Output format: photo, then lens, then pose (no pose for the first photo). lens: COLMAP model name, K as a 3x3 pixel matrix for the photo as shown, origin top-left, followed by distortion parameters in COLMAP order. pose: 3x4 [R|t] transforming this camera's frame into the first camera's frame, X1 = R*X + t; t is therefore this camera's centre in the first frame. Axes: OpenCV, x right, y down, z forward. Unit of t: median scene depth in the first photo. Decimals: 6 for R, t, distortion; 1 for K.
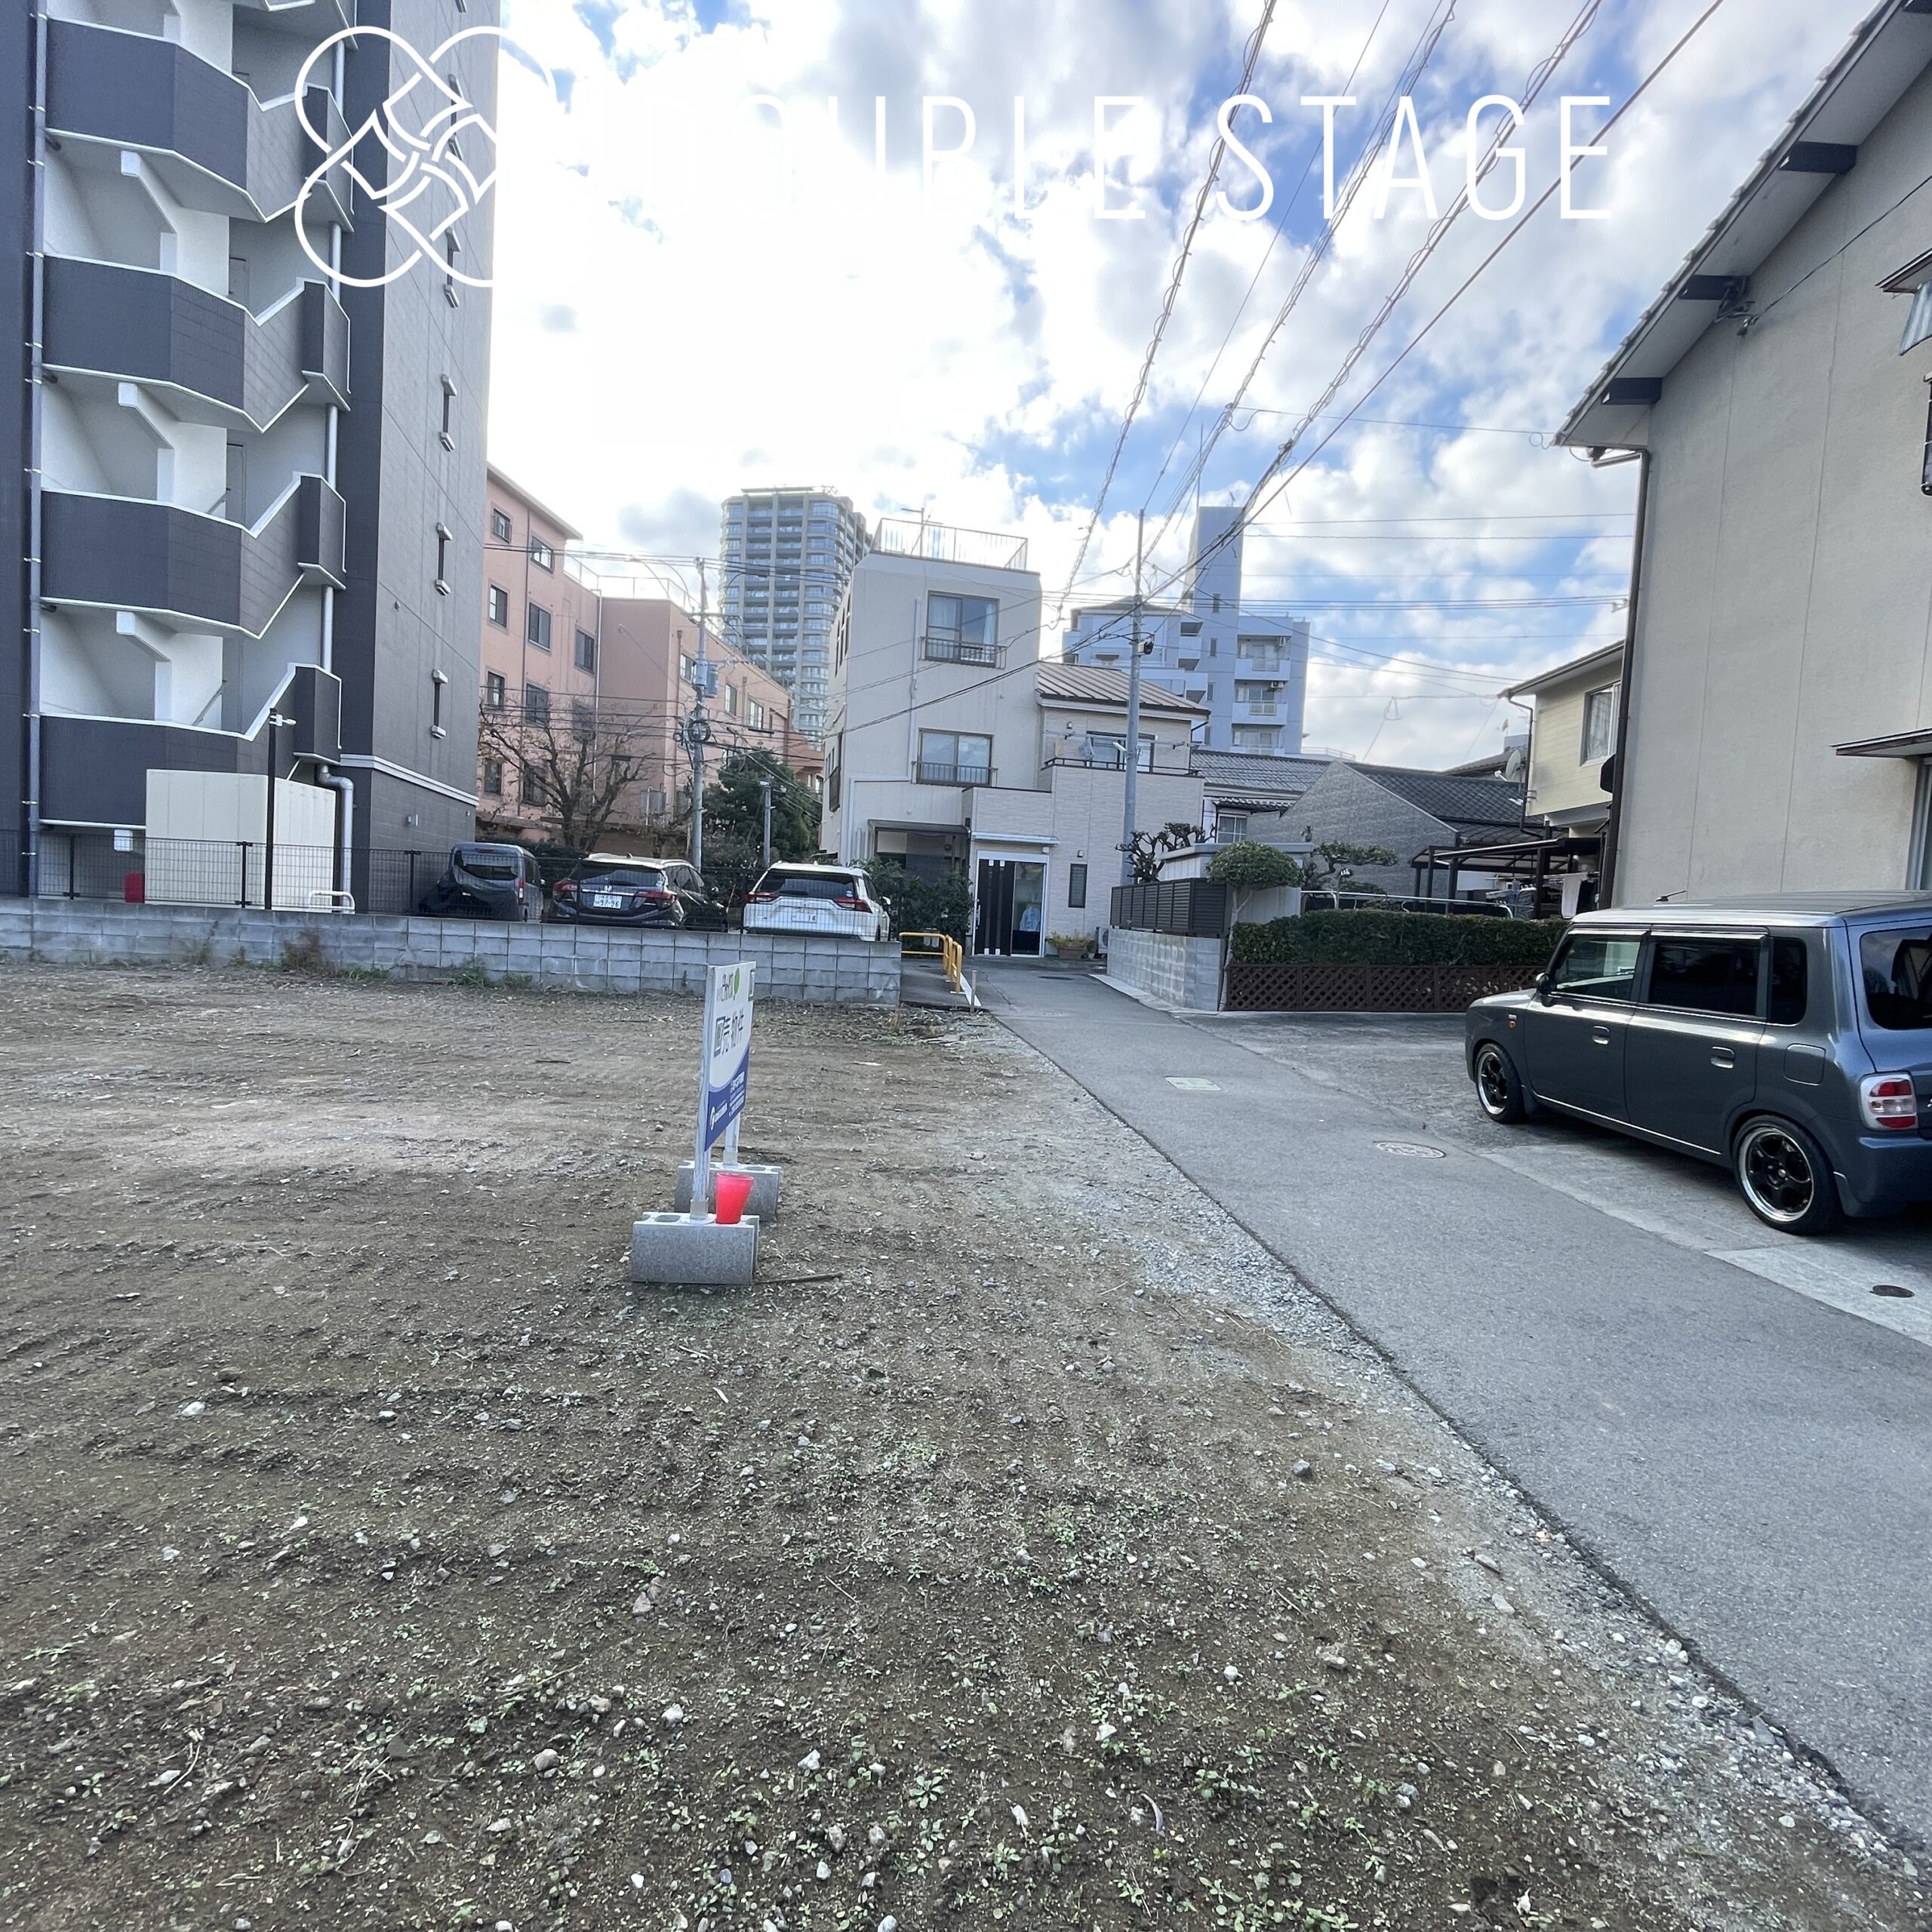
lens RADIAL K [[1035.1, 0, 966.0], [0, 1035.1, 966.0], [0, 0, 1]] dist [-0.001222, -0.001829]
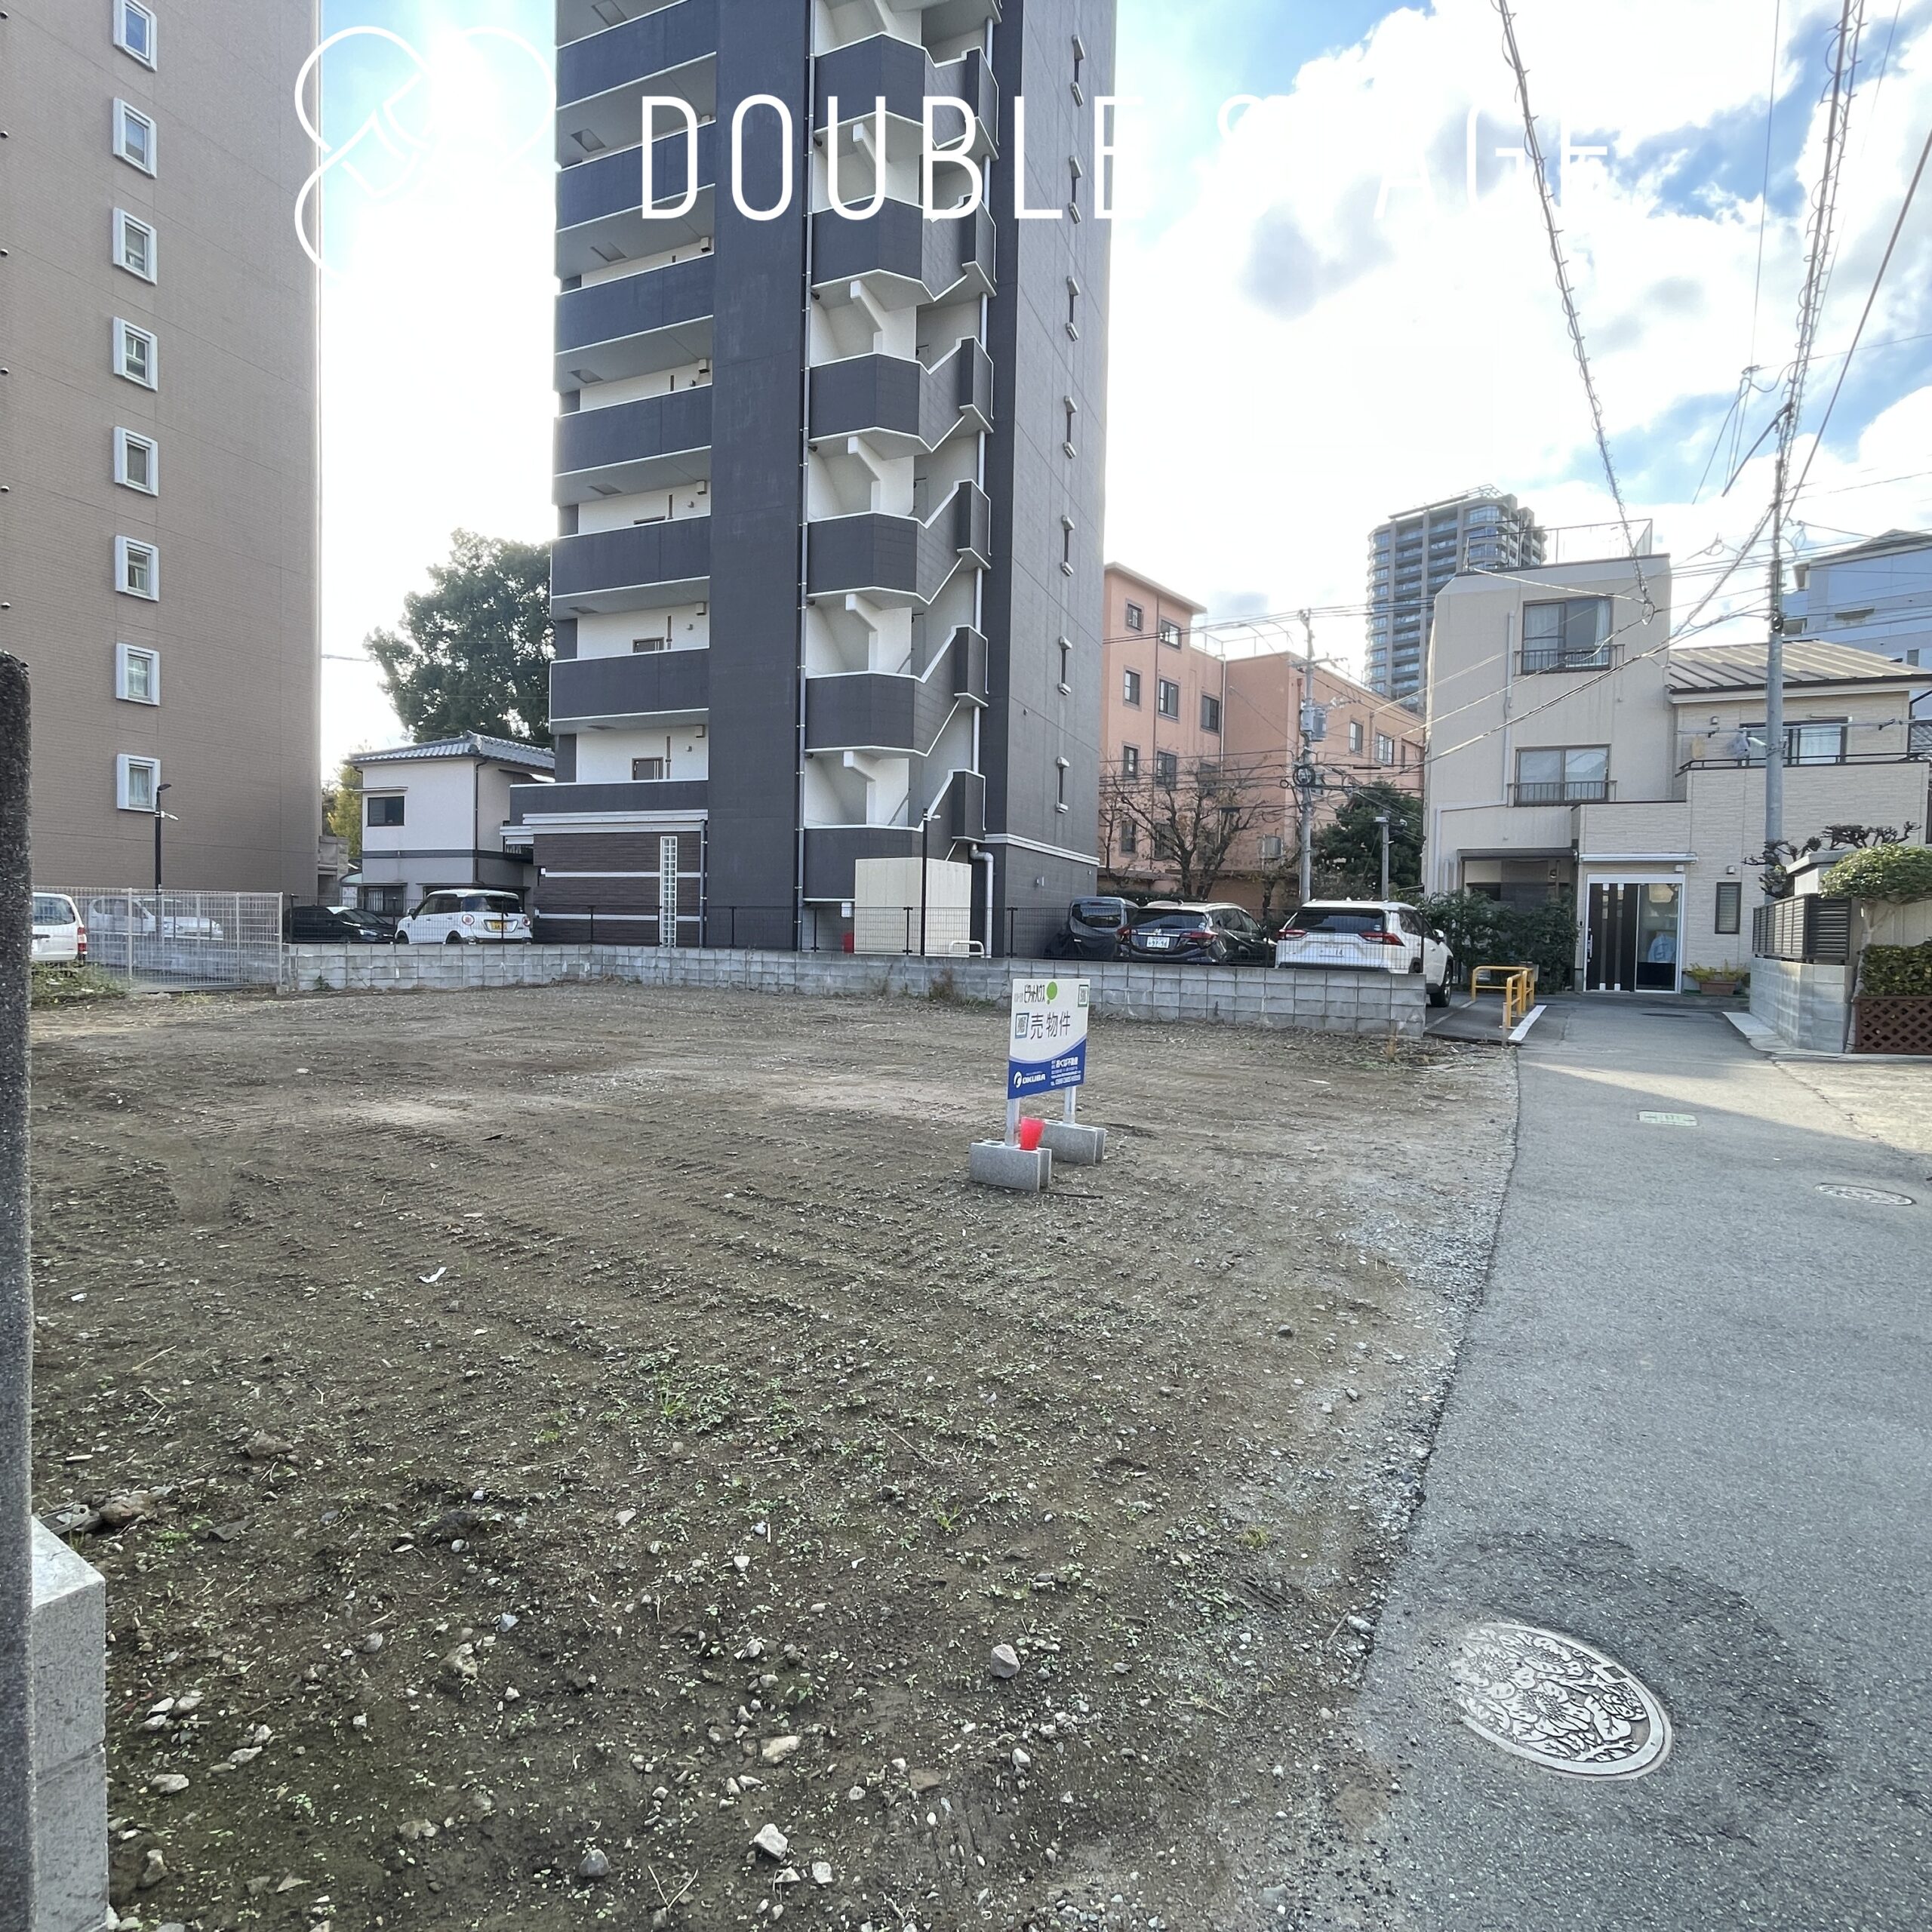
lens RADIAL K [[1045.8, 0, 968.2], [0, 1045.8, 964.9], [0, 0, 1]] dist [-0.012909, 0.008896]
pose [[0.816076, -0.017824, -0.577669, 0.152893], [-0.006713, 0.999165, -0.040313, 0.011558], [0.577905, 0.036776, 0.815275, -0.075839]]
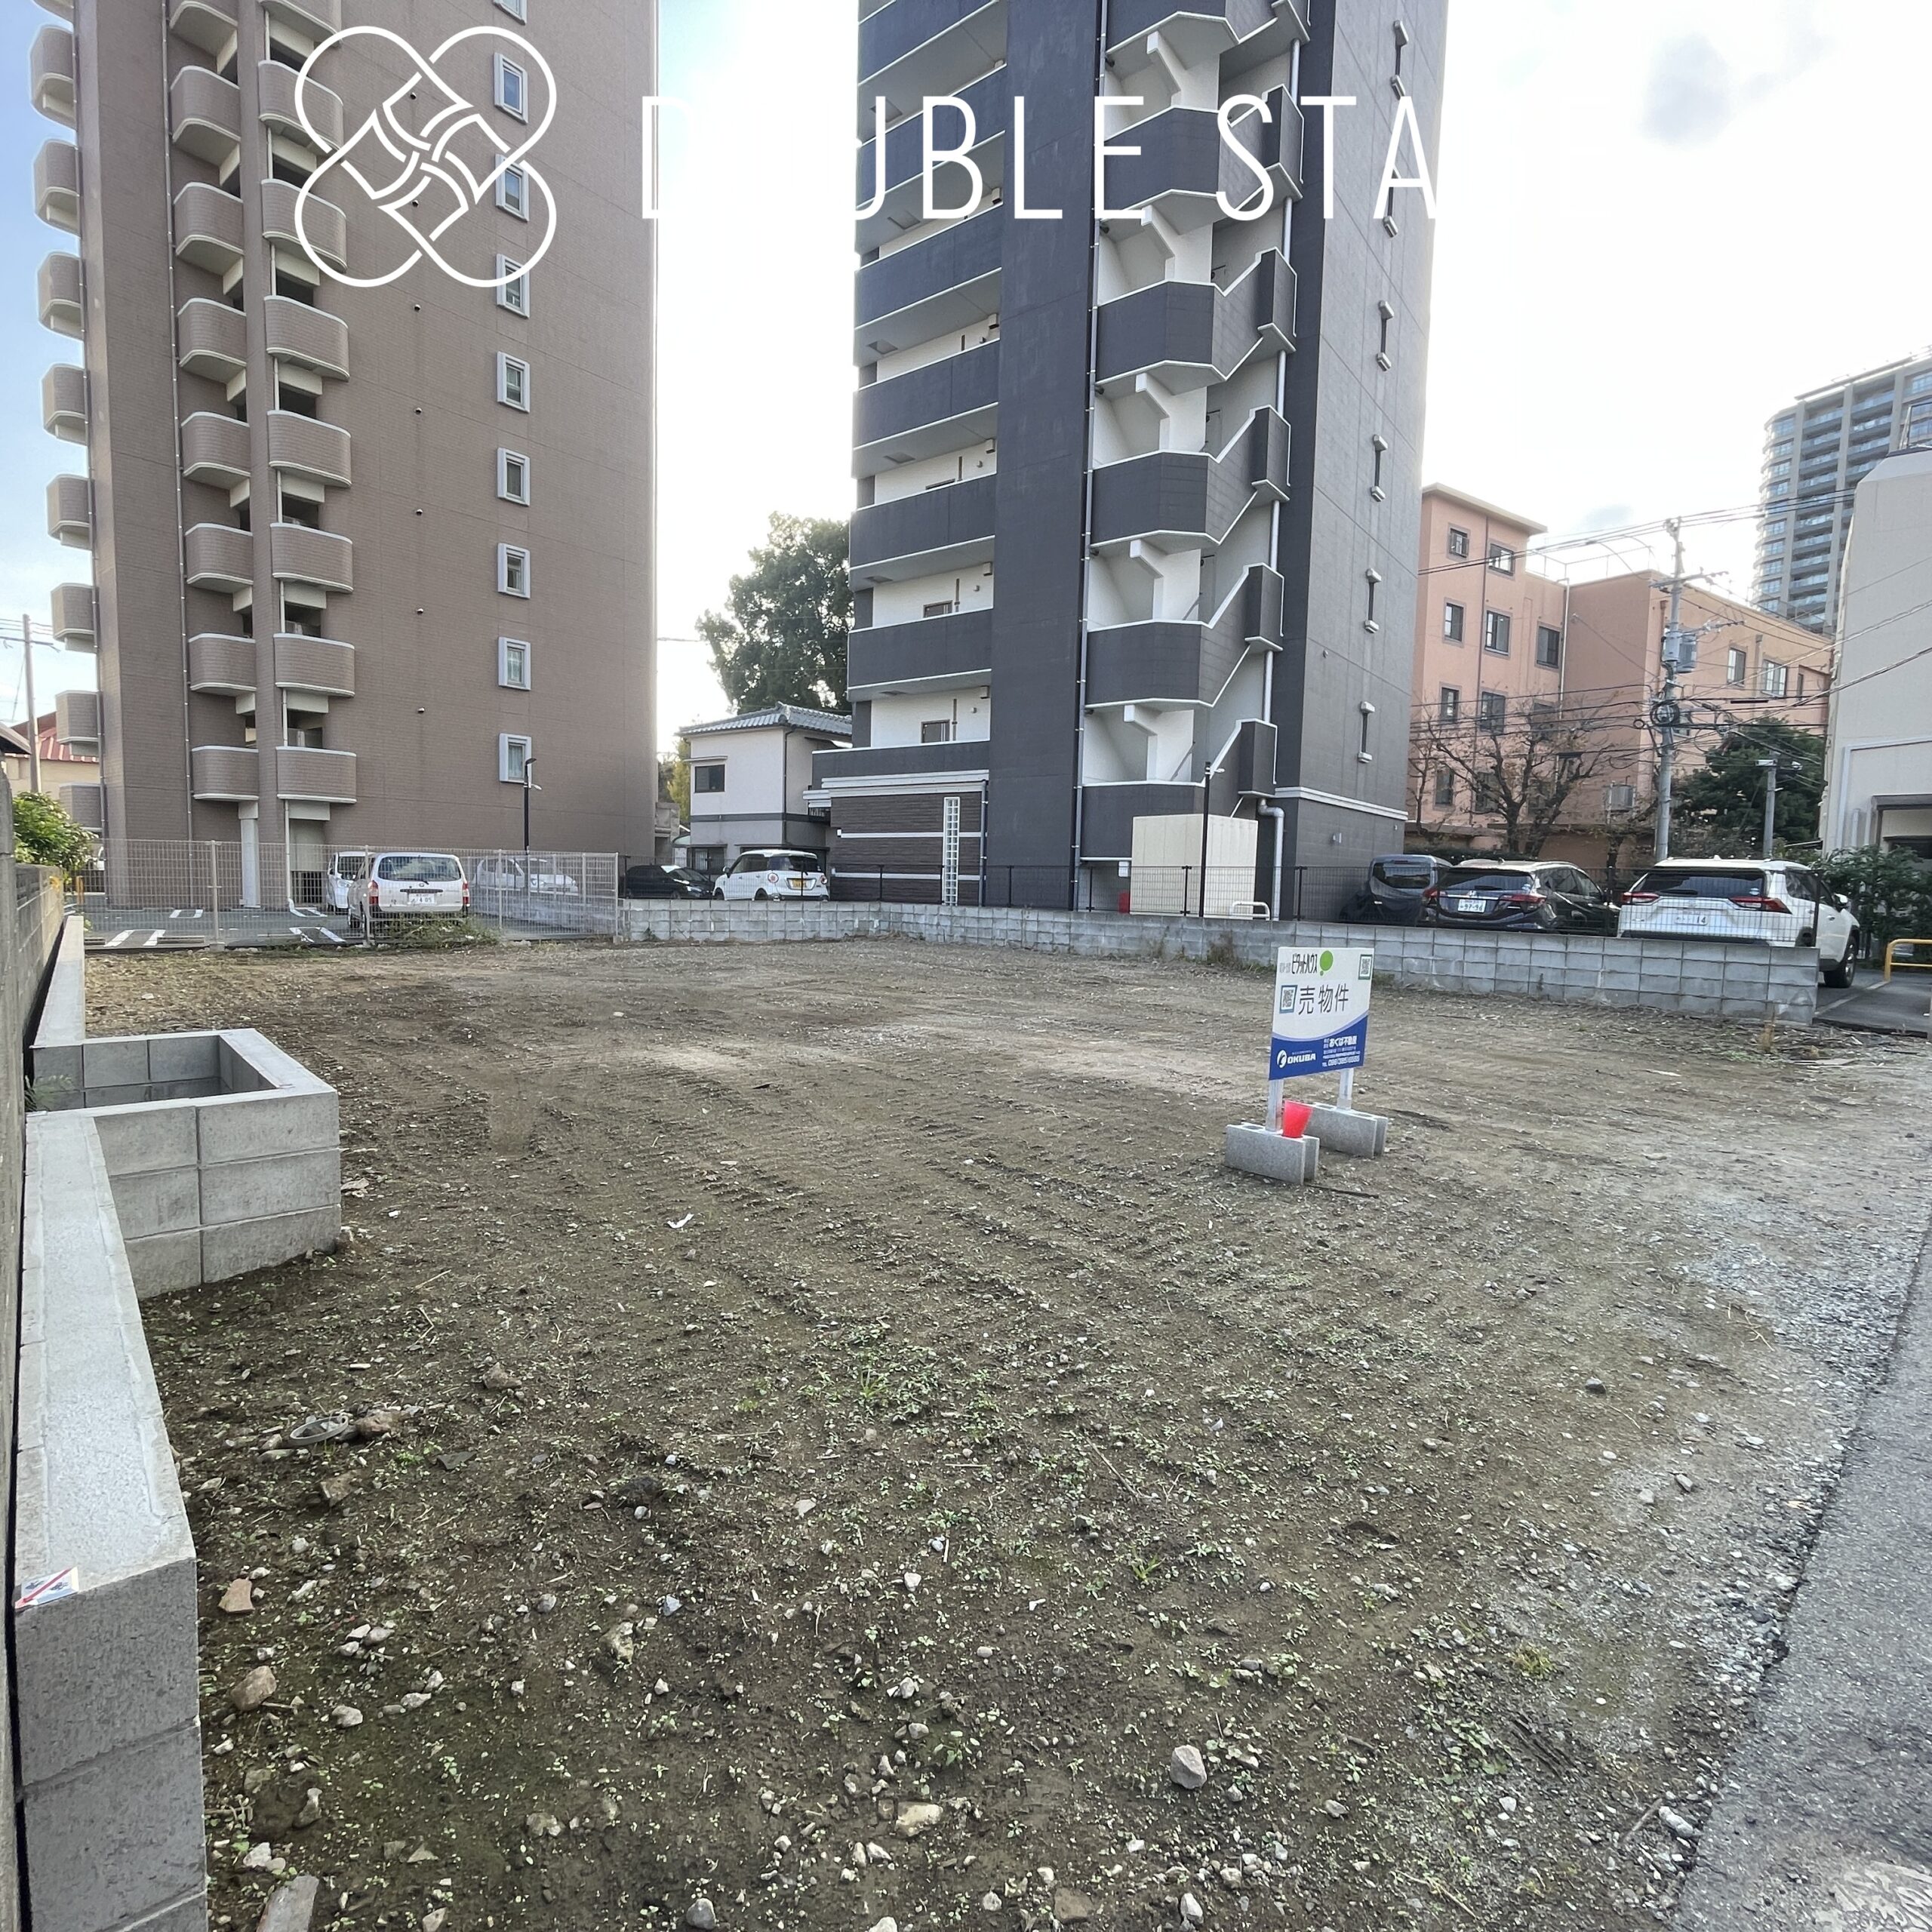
lens RADIAL K [[1045.8, 0, 968.2], [0, 1045.8, 964.9], [0, 0, 1]] dist [-0.012909, 0.008896]
pose [[0.630657, 0.023565, -0.775704, 0.147344], [-0.032472, 0.999465, 0.003963, 0.008991], [0.775382, 0.022689, 0.631084, -0.049195]]
